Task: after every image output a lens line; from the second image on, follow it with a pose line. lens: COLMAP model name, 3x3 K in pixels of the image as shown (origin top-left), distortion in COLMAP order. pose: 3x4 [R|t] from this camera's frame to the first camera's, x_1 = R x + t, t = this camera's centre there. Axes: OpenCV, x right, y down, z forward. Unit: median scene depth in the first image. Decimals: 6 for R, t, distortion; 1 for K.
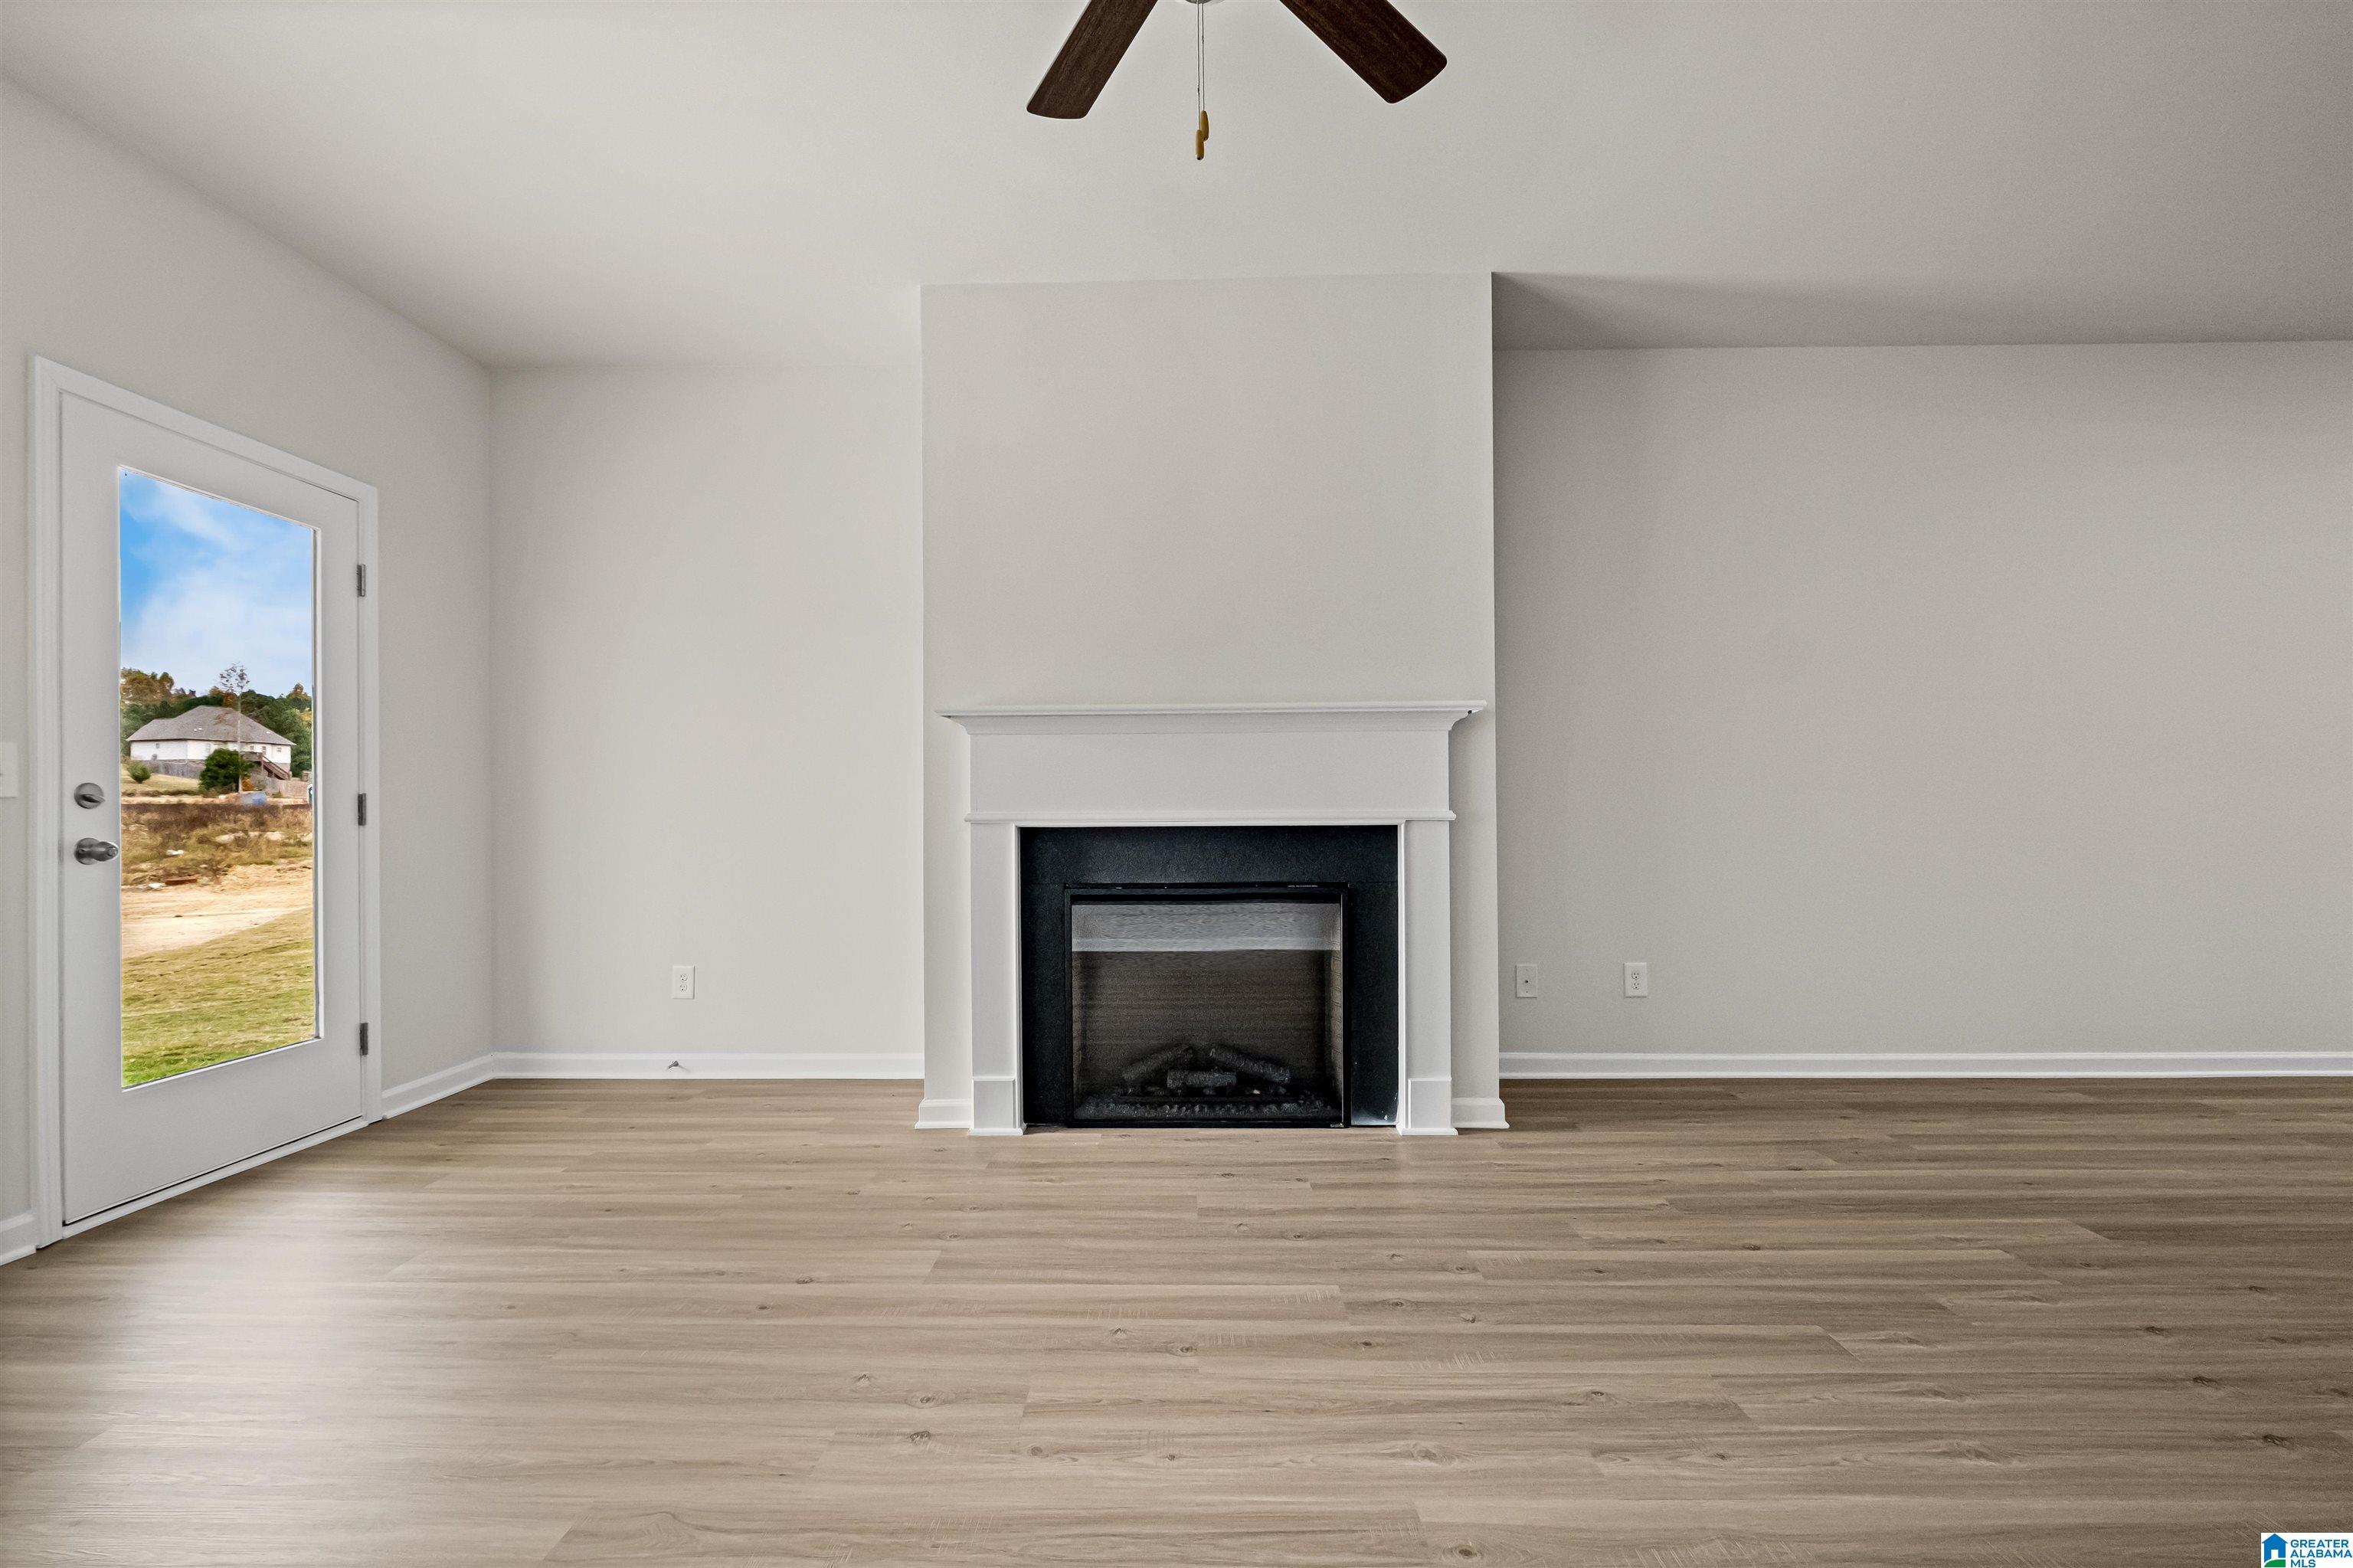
lens RADIAL K [[1039.6, 0, 1176.5], [0, 1039.6, 784.0], [0, 0, 1]] dist [0.000598, 0.000149]
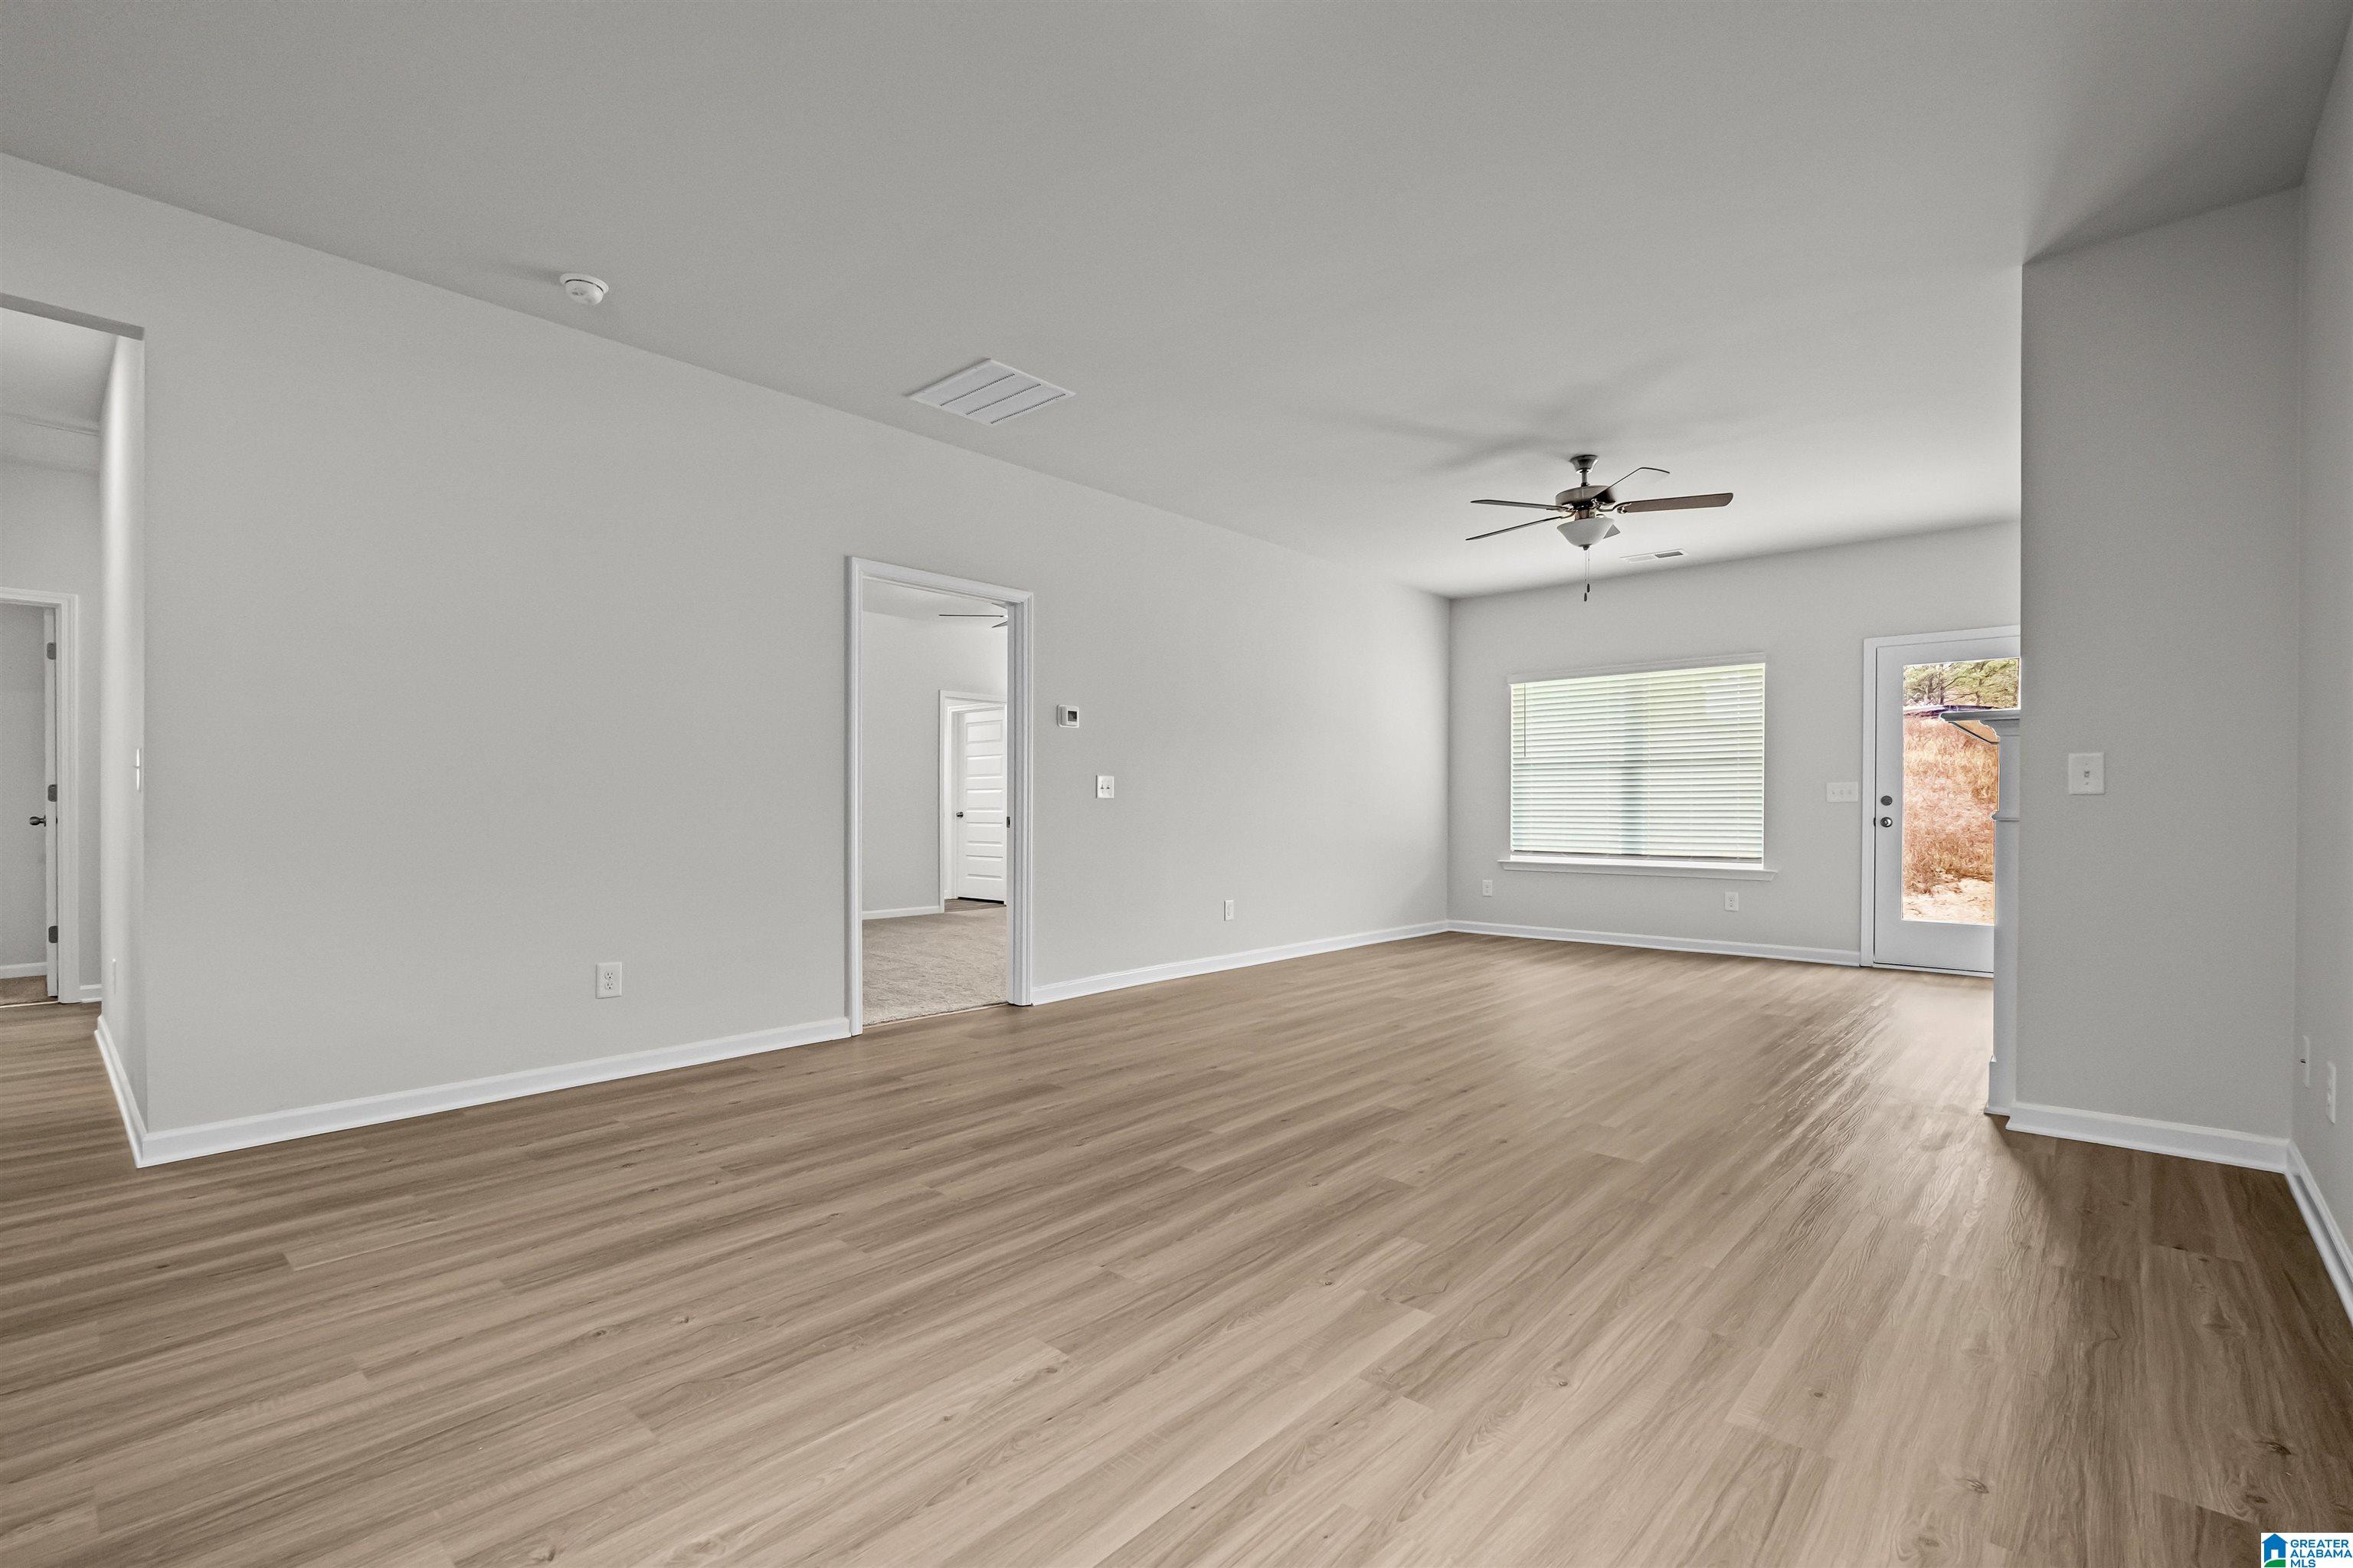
lens RADIAL K [[1039.6, 0, 1176.5], [0, 1039.6, 784.0], [0, 0, 1]] dist [0.000598, 0.000149]
pose [[-0.661108, -0.014819, -0.750144, 2.090698], [0.017601, 0.999223, -0.035252, 0.030232], [0.750084, -0.036508, -0.660334, 1.407370]]
